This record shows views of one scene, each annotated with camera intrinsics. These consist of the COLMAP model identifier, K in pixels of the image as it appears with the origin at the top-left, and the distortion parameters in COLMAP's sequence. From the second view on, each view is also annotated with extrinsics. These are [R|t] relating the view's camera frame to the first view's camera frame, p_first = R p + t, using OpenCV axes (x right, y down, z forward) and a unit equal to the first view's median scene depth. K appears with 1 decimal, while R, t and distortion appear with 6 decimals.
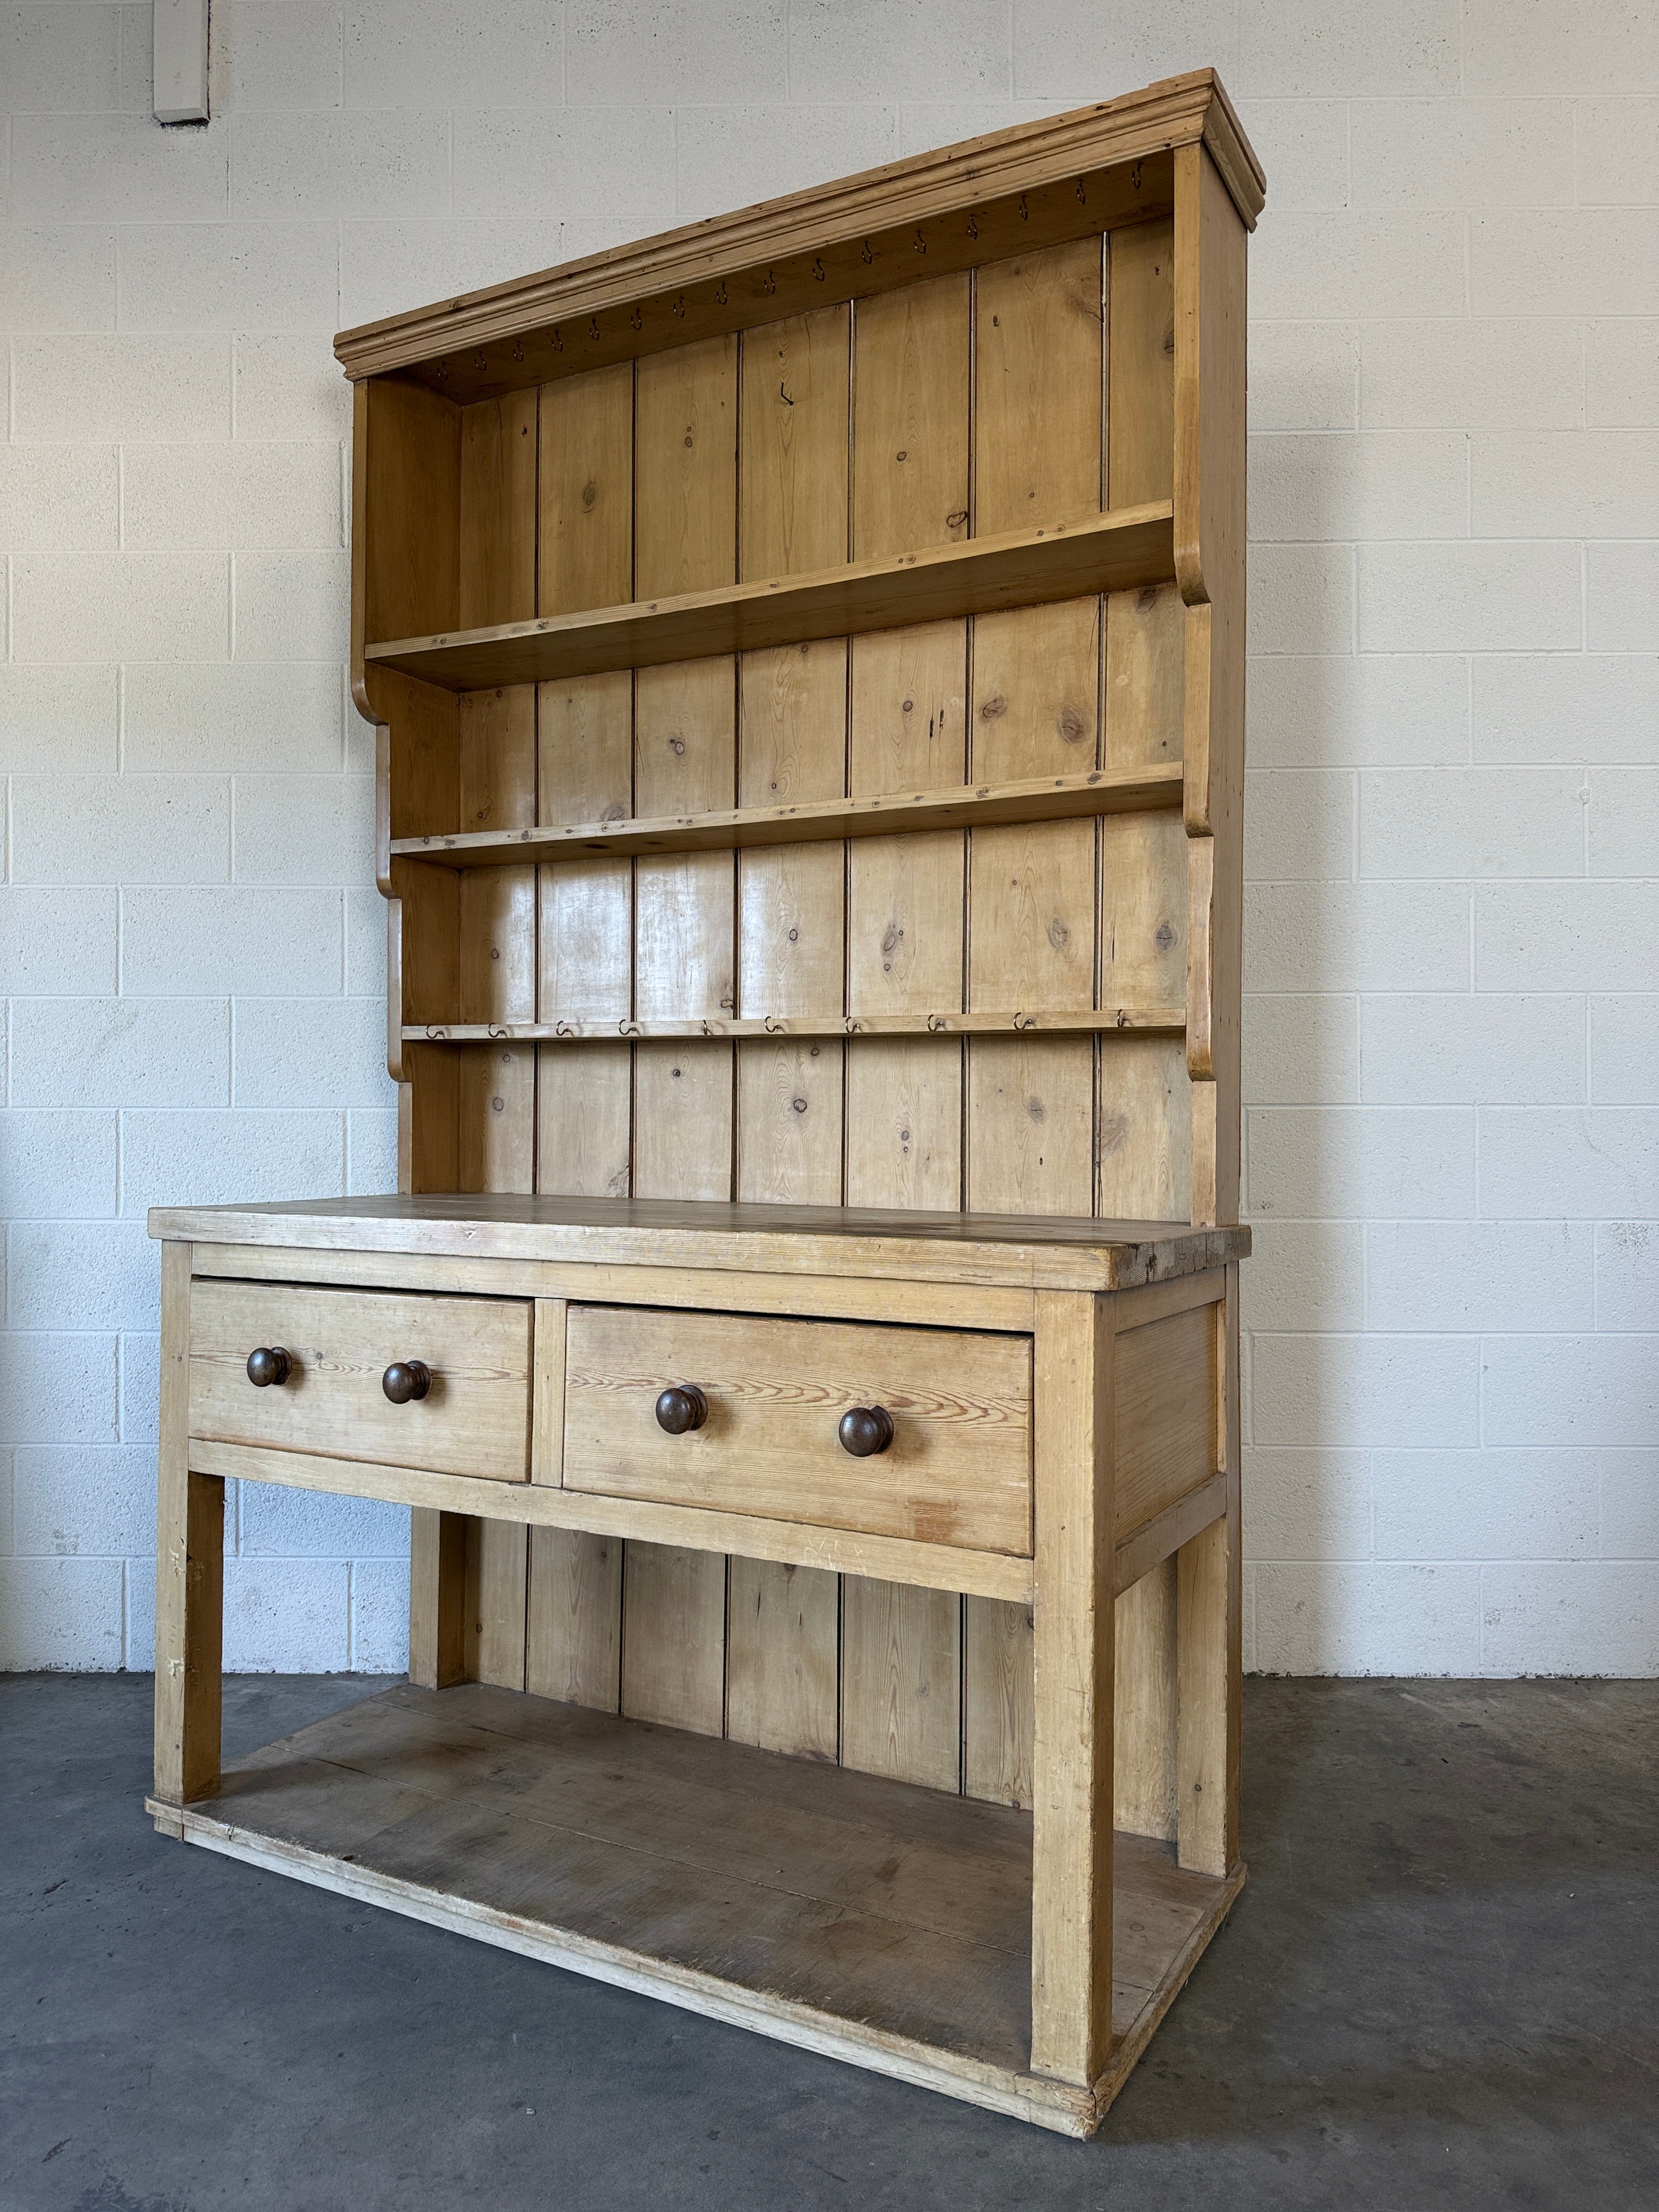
lens RADIAL K [[1578.6, 0, 832.1], [0, 1578.6, 1103.8], [0, 0, 1]] dist [0.002245, -0.008845]
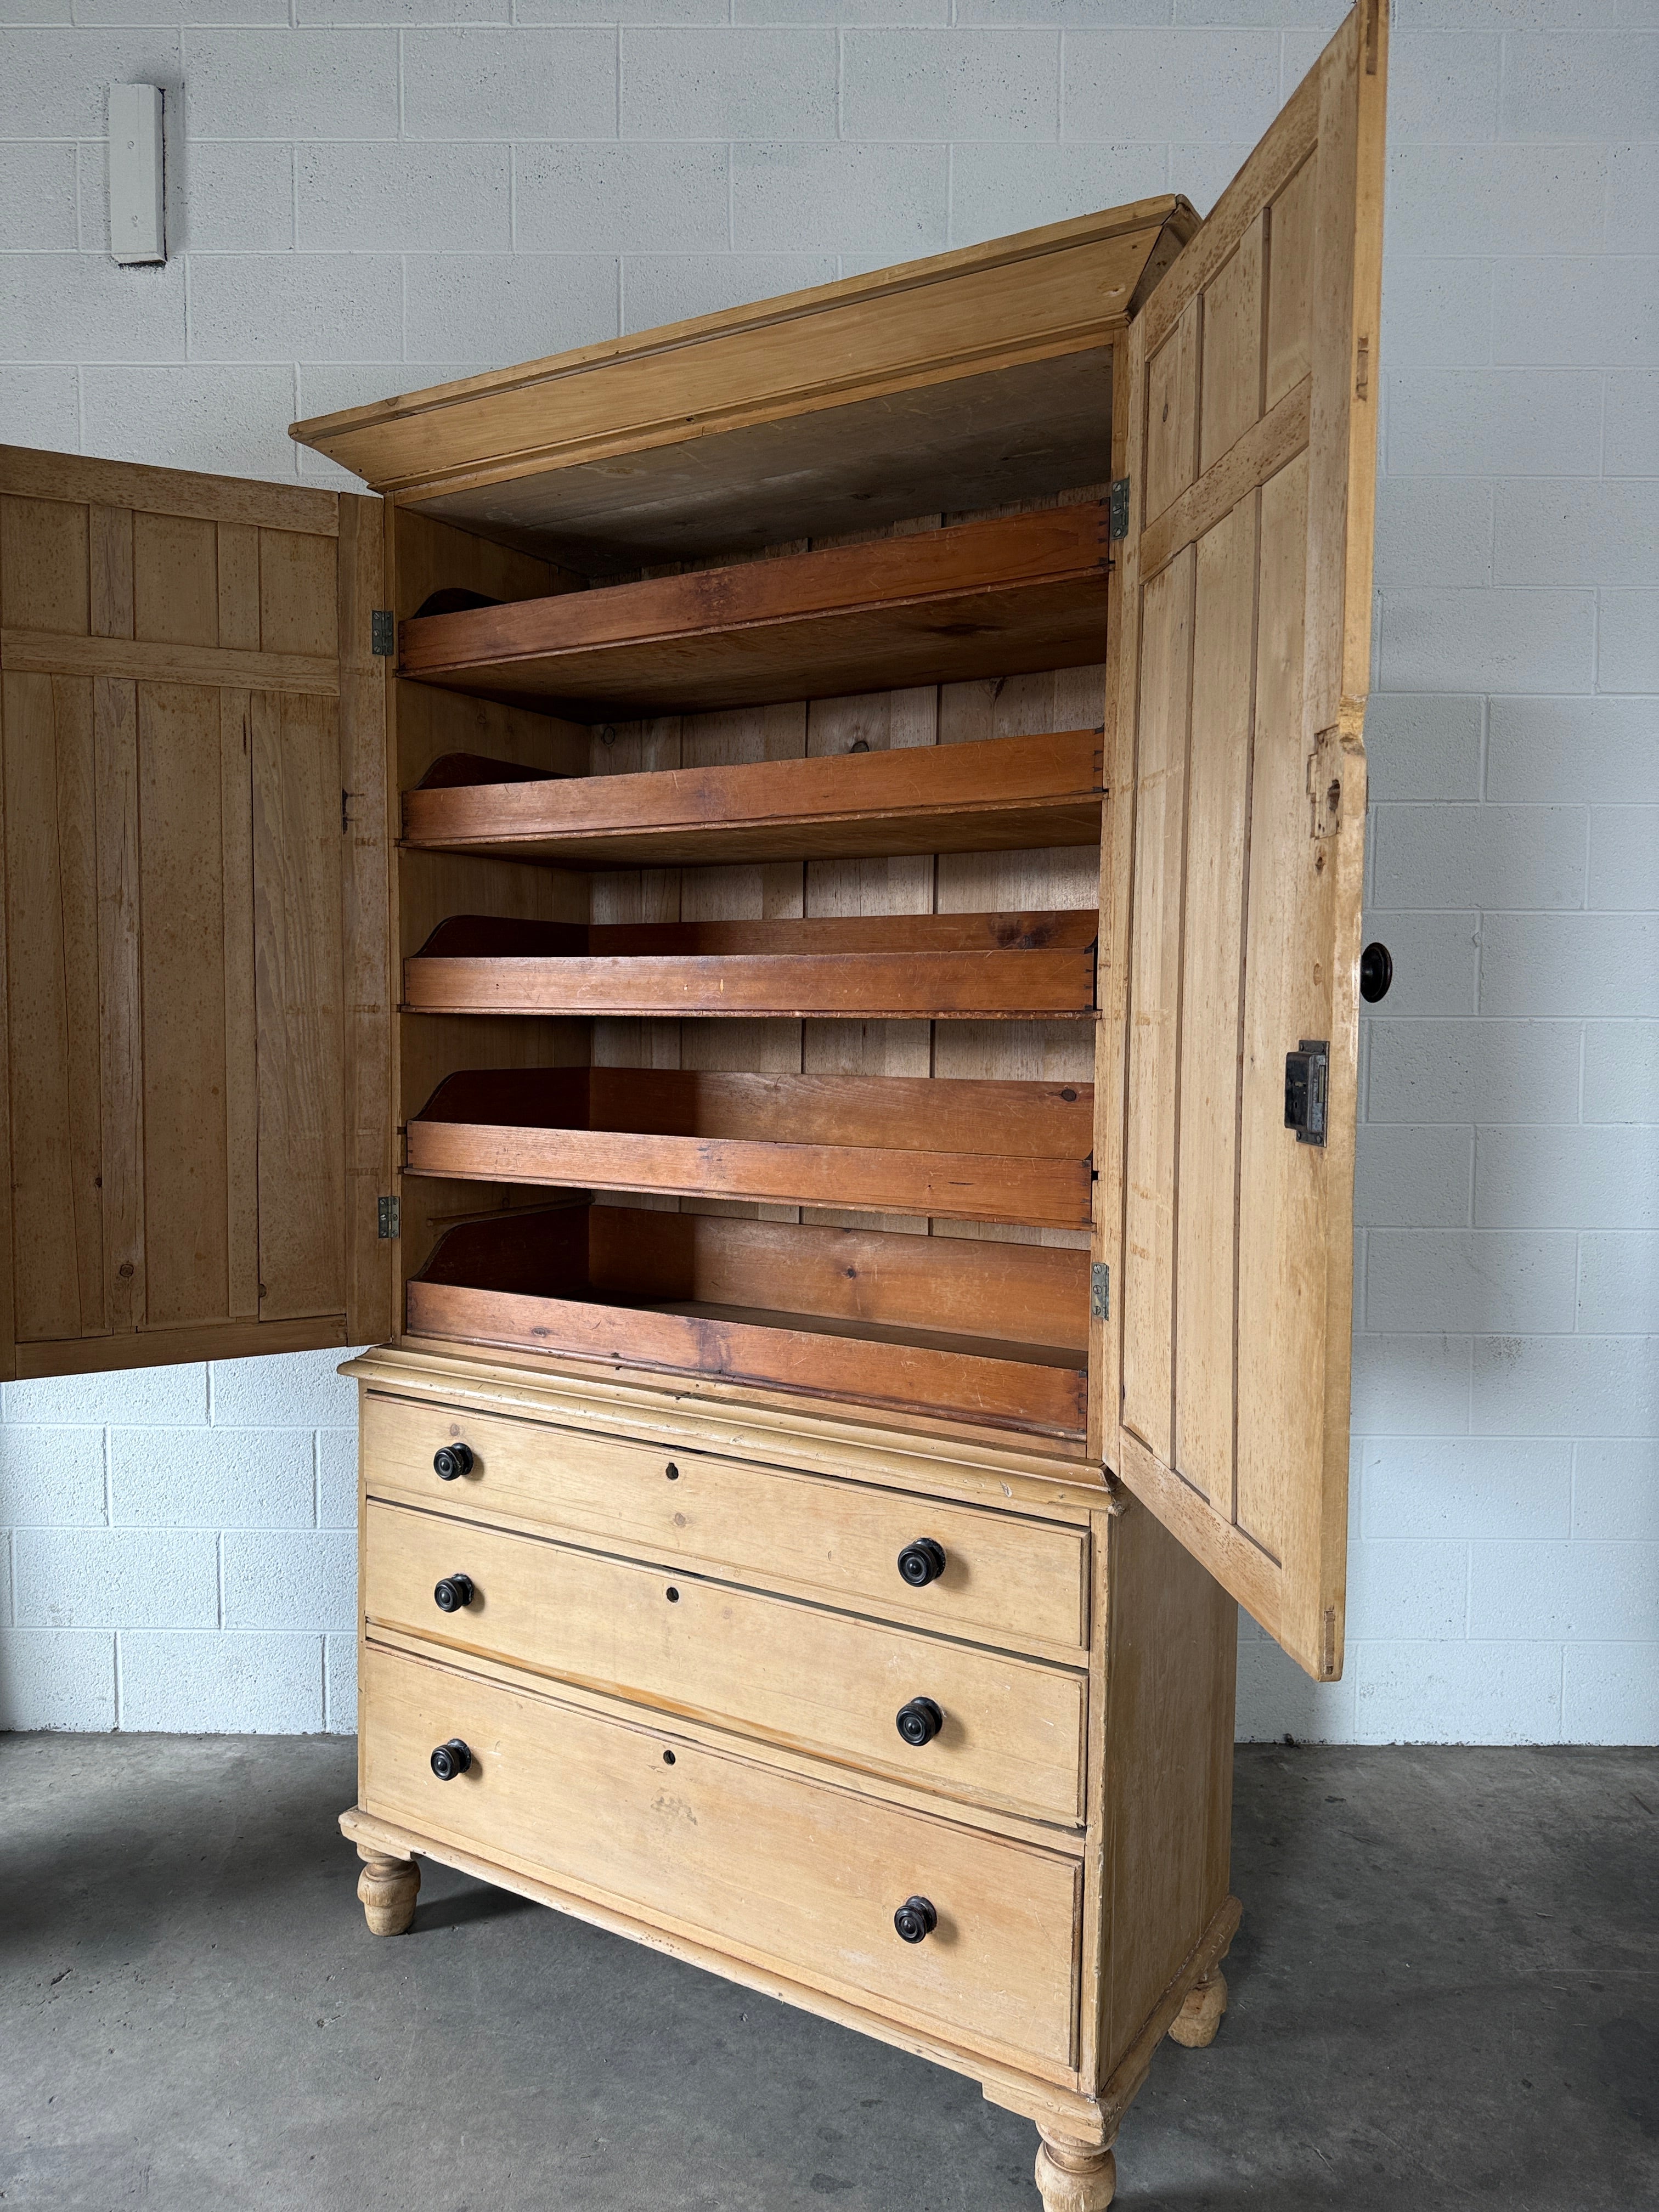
lens RADIAL K [[1578.6, 0, 830.6], [0, 1578.6, 1107.7], [0, 0, 1]] dist [0.002245, -0.008845]
pose [[0.999937, 0.007553, 0.008331, 0.042896], [-0.008109, 0.997595, 0.068834, -0.196879], [-0.007791, -0.068897, 0.997593, -0.084397]]
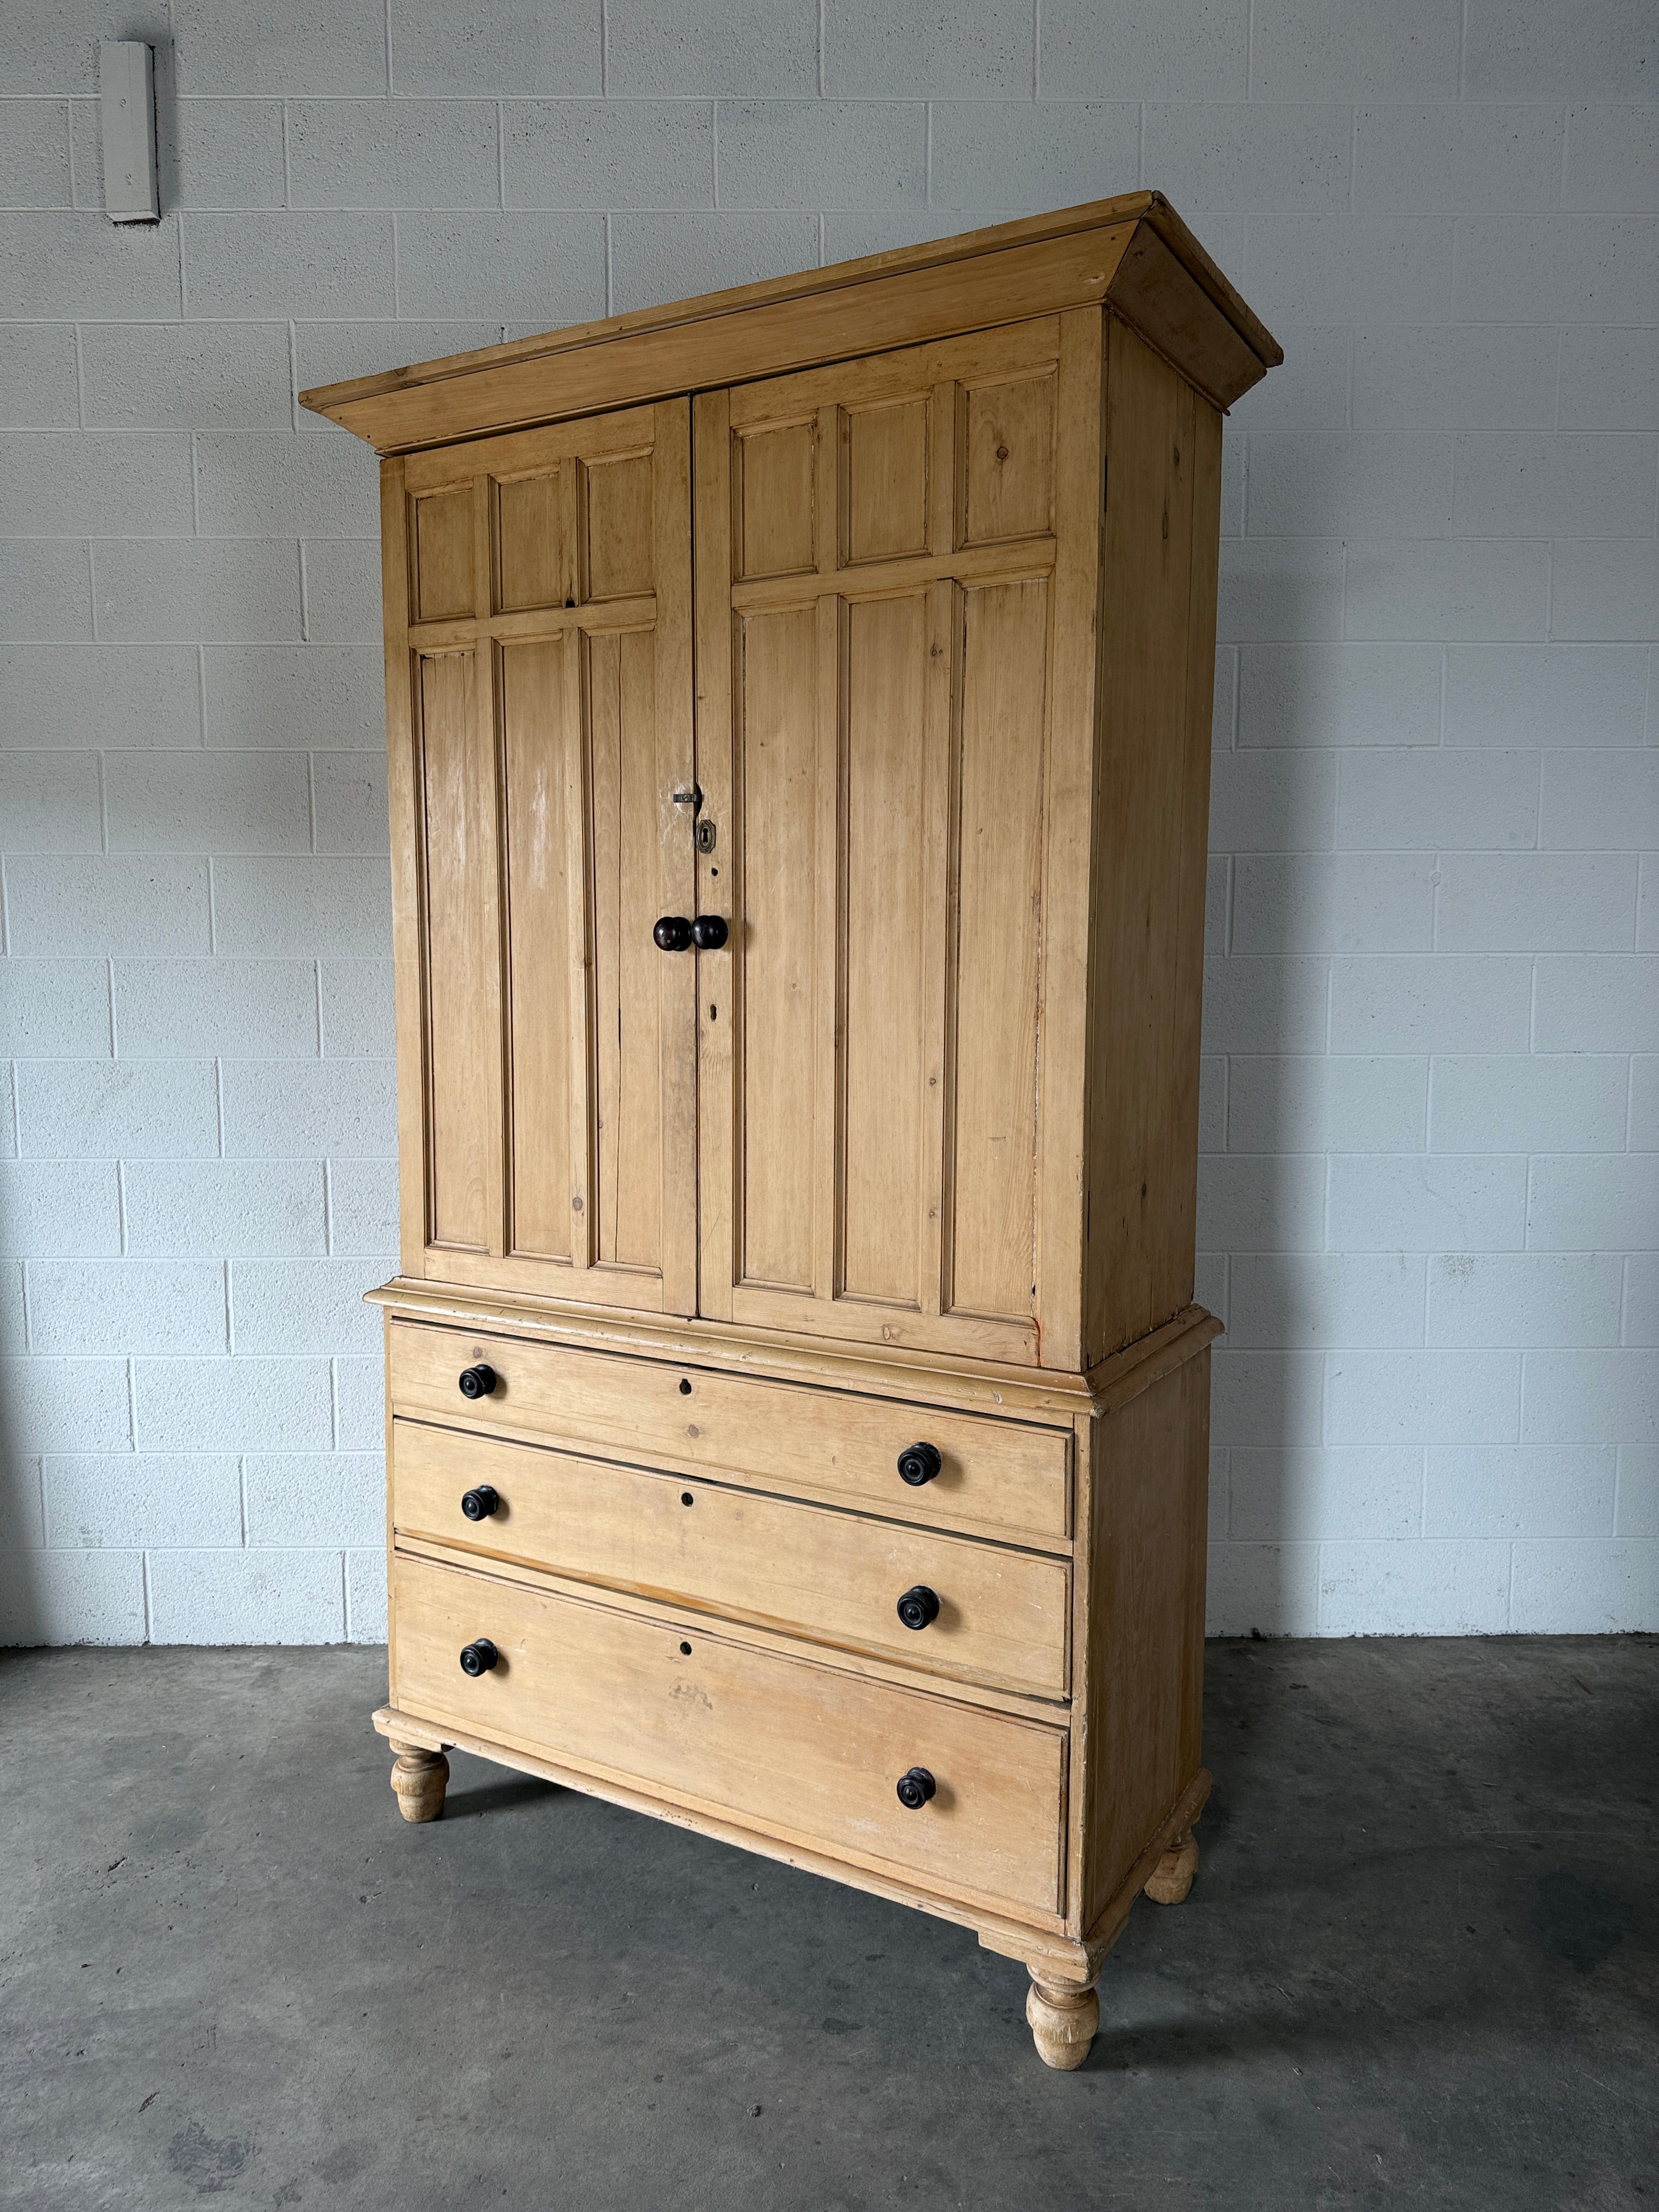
lens RADIAL K [[1578.6, 0, 832.0], [0, 1578.6, 1106.0], [0, 0, 1]] dist [0.002245, -0.008845]
pose [[0.999614, -0.003288, 0.027580, 0.024472], [0.000247, 0.993978, 0.109576, -0.204772], [-0.027775, -0.109527, 0.993596, -0.148827]]
